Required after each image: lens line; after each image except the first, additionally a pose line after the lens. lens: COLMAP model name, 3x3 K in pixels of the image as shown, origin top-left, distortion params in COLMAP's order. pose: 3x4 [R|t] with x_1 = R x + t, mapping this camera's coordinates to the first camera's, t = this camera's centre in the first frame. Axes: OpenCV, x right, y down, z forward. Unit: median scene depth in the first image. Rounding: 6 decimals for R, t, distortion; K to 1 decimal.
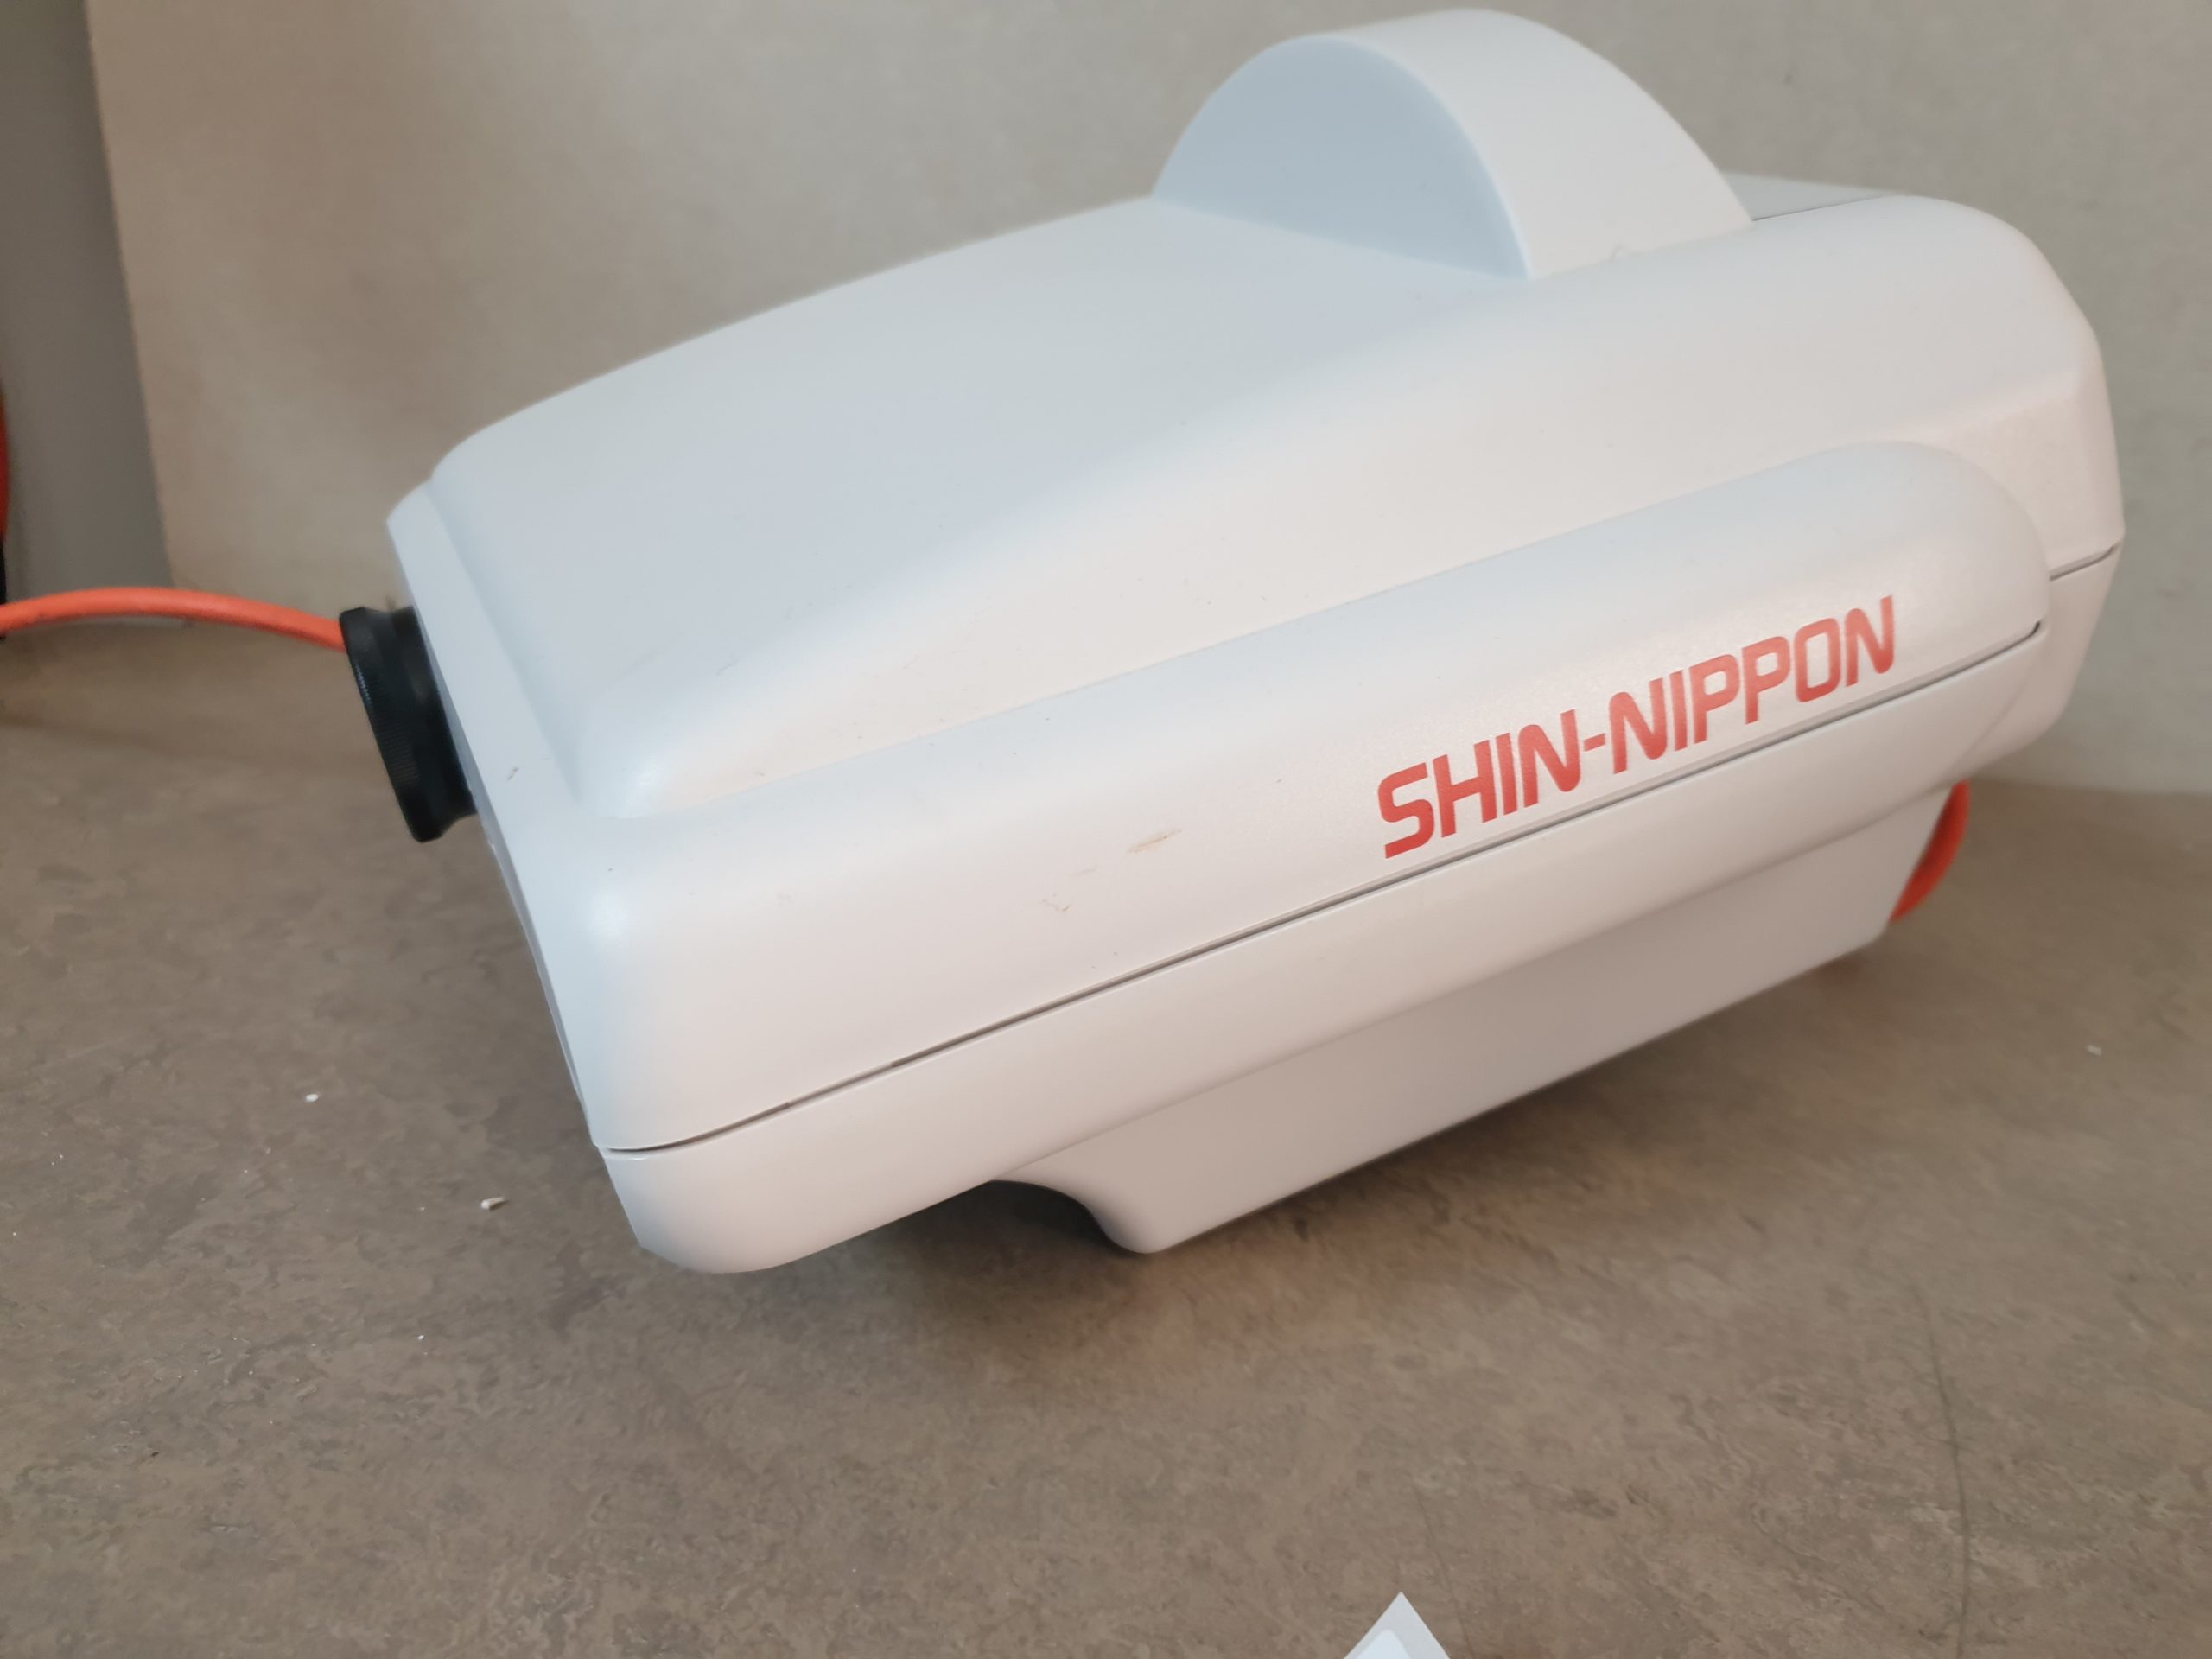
lens RADIAL K [[1823.5, 0, 1115.2], [0, 1823.5, 845.1], [0, 0, 1]] dist [-0.039296, 0.061557]
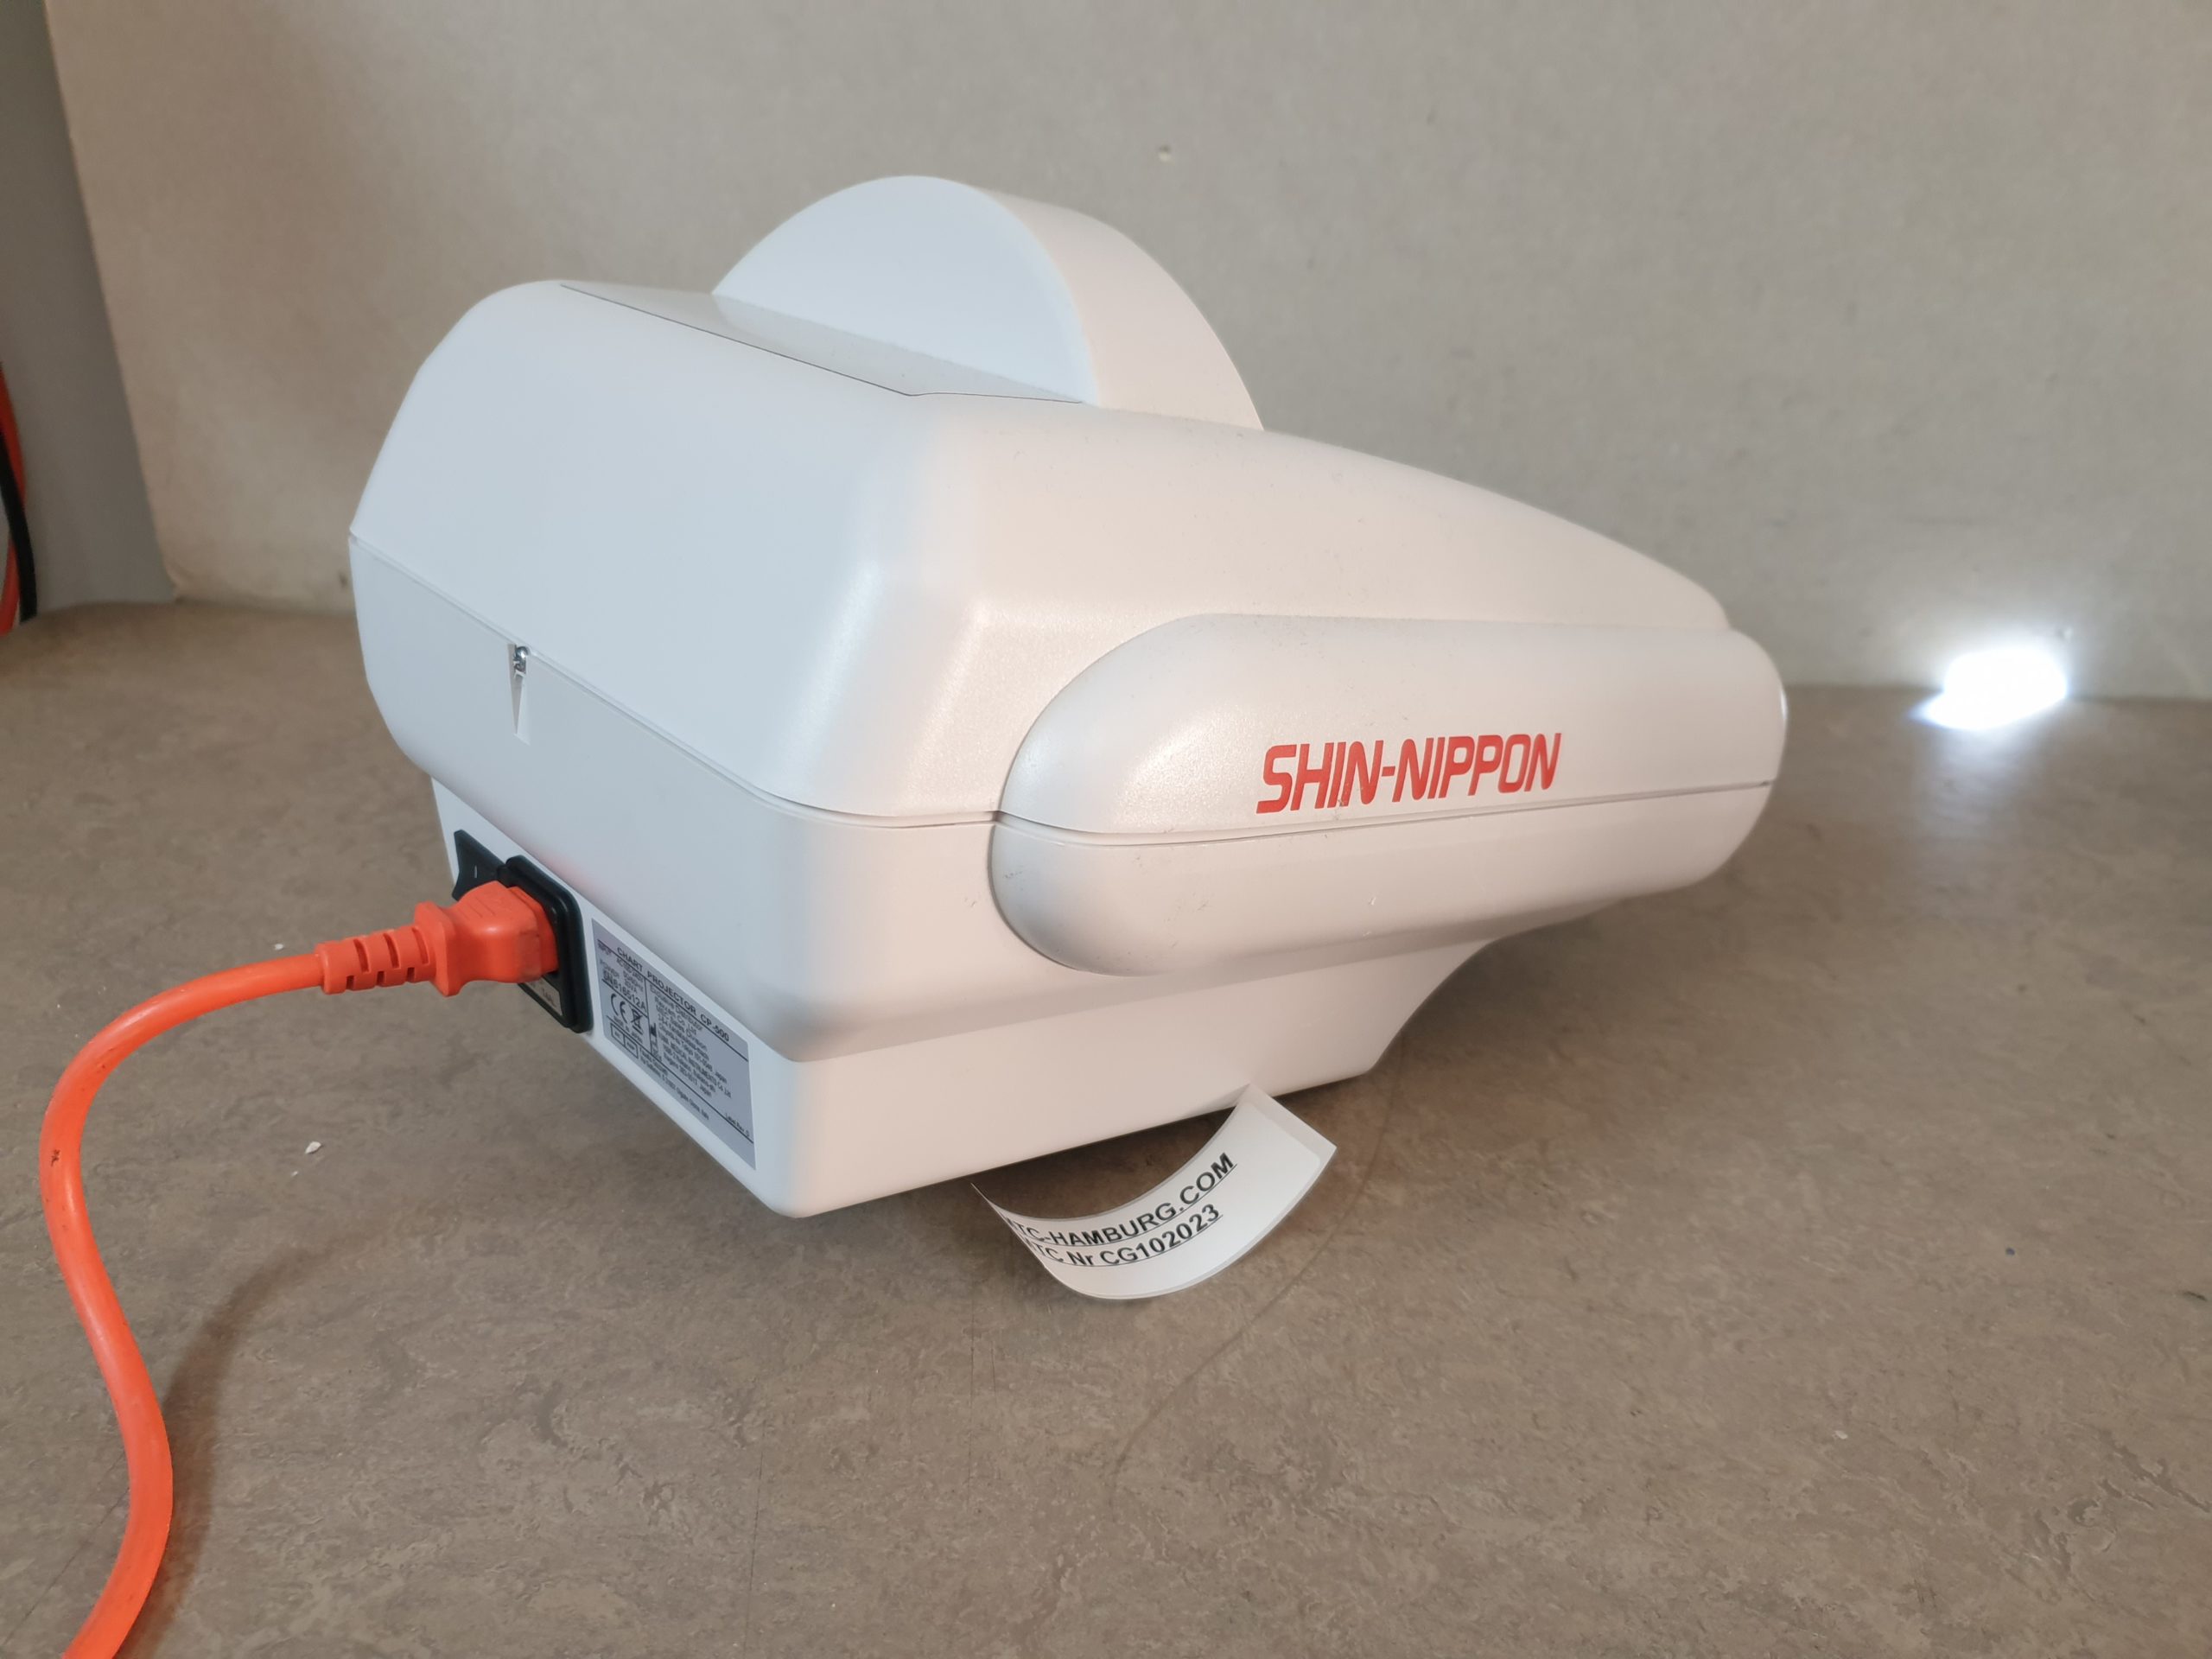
lens RADIAL K [[1823.5, 0, 1160.7], [0, 1823.5, 875.0], [0, 0, 1]] dist [-0.039296, 0.061557]
pose [[0.999387, -0.034796, 0.003791, 0.297945], [0.034500, 0.997531, 0.061173, 0.025054], [-0.005910, -0.061005, 0.998120, -0.511514]]
